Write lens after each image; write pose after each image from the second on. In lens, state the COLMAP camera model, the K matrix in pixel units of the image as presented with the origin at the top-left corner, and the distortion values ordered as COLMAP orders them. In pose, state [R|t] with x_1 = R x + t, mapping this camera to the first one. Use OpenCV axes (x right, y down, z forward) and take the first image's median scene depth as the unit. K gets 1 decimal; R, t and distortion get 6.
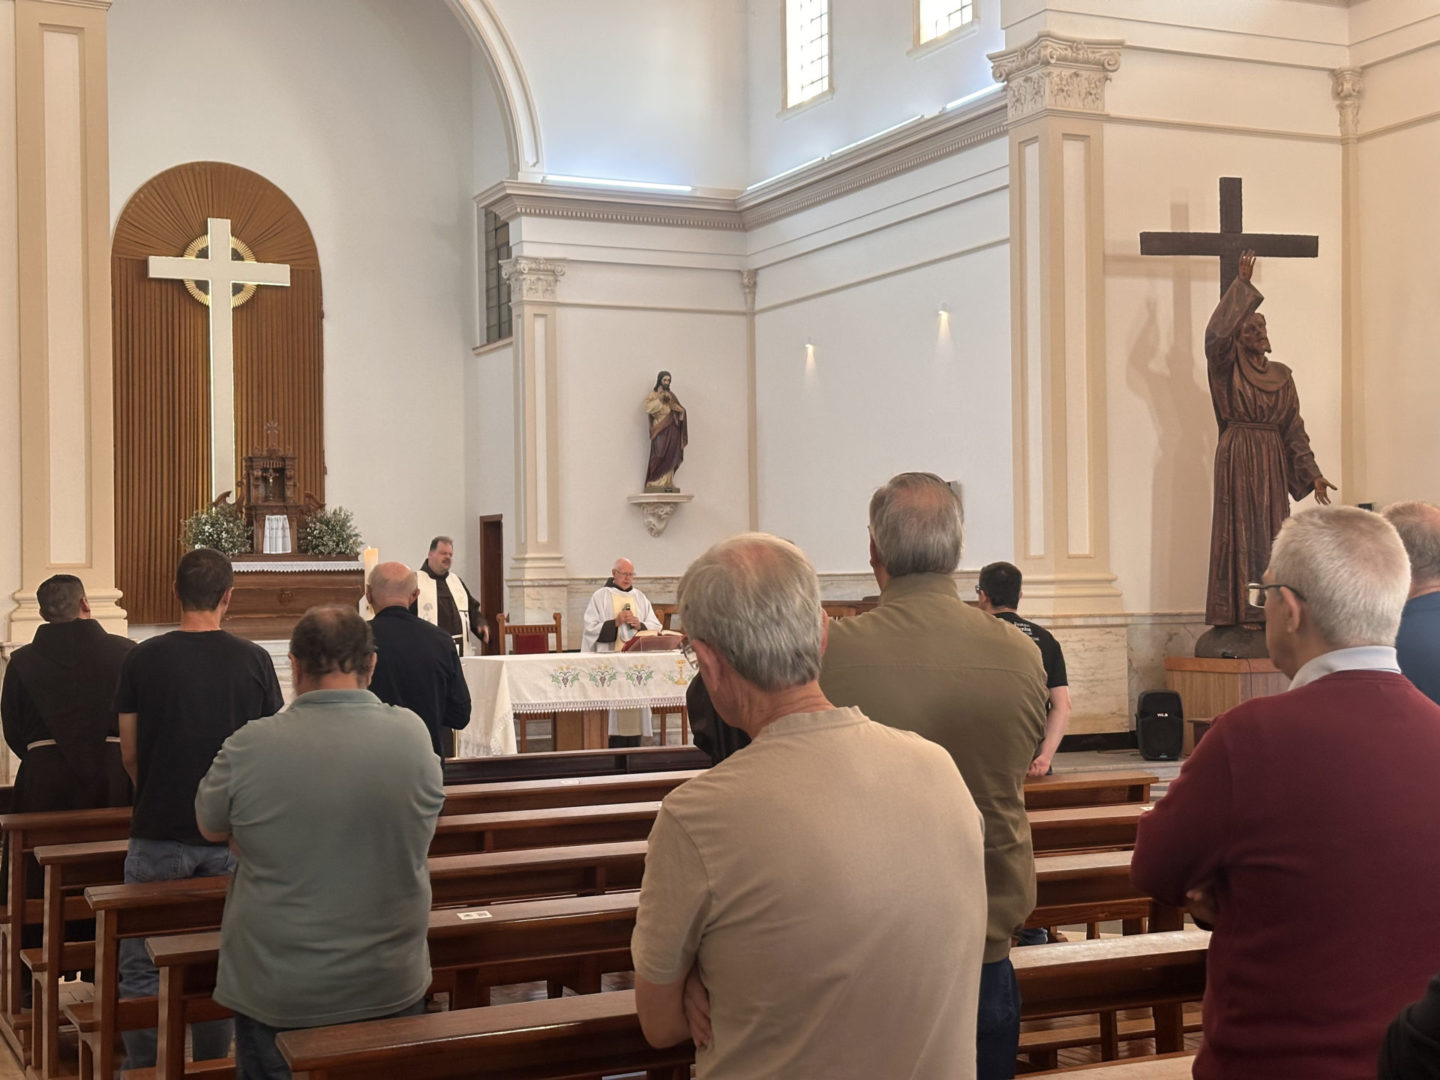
lens RADIAL K [[1964.7, 0, 718.8], [0, 1964.7, 531.7], [0, 0, 1]] dist [0.133850, 0.000000]
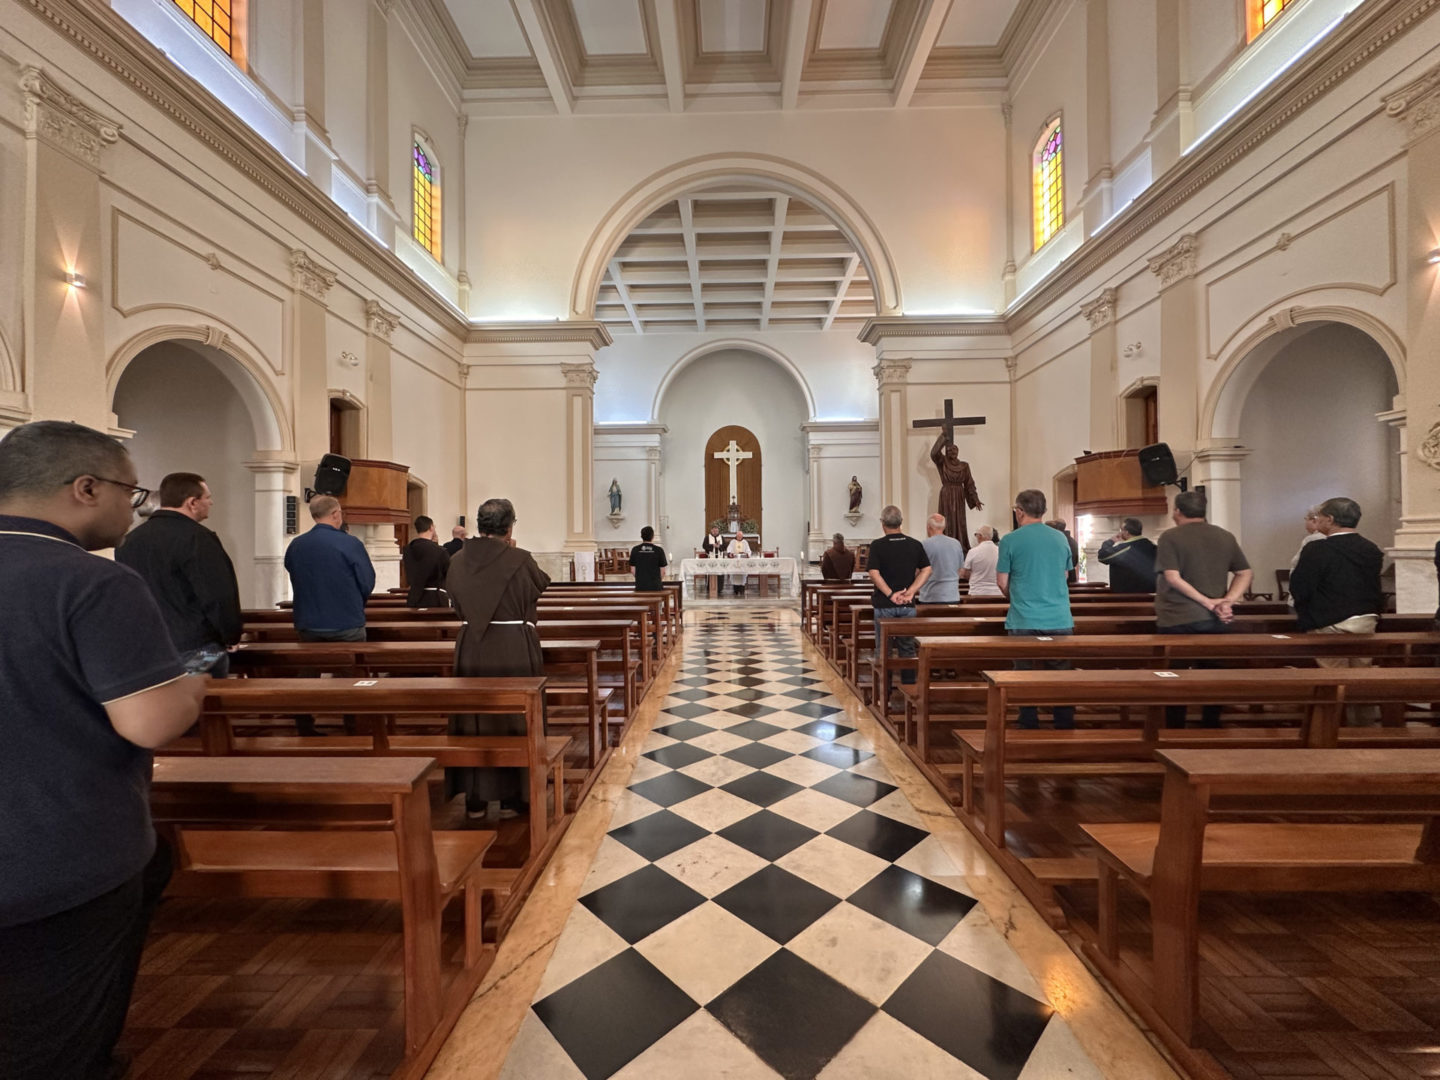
lens RADIAL K [[565.0, 0, 713.2], [0, 565.0, 539.7], [0, 0, 1]] dist [-0.014430, 0.000878]
pose [[0.882570, 0.000915, -0.470180, 0.333305], [0.008089, 0.999821, 0.017129, 0.009808], [0.470111, -0.018921, 0.882404, 0.106986]]
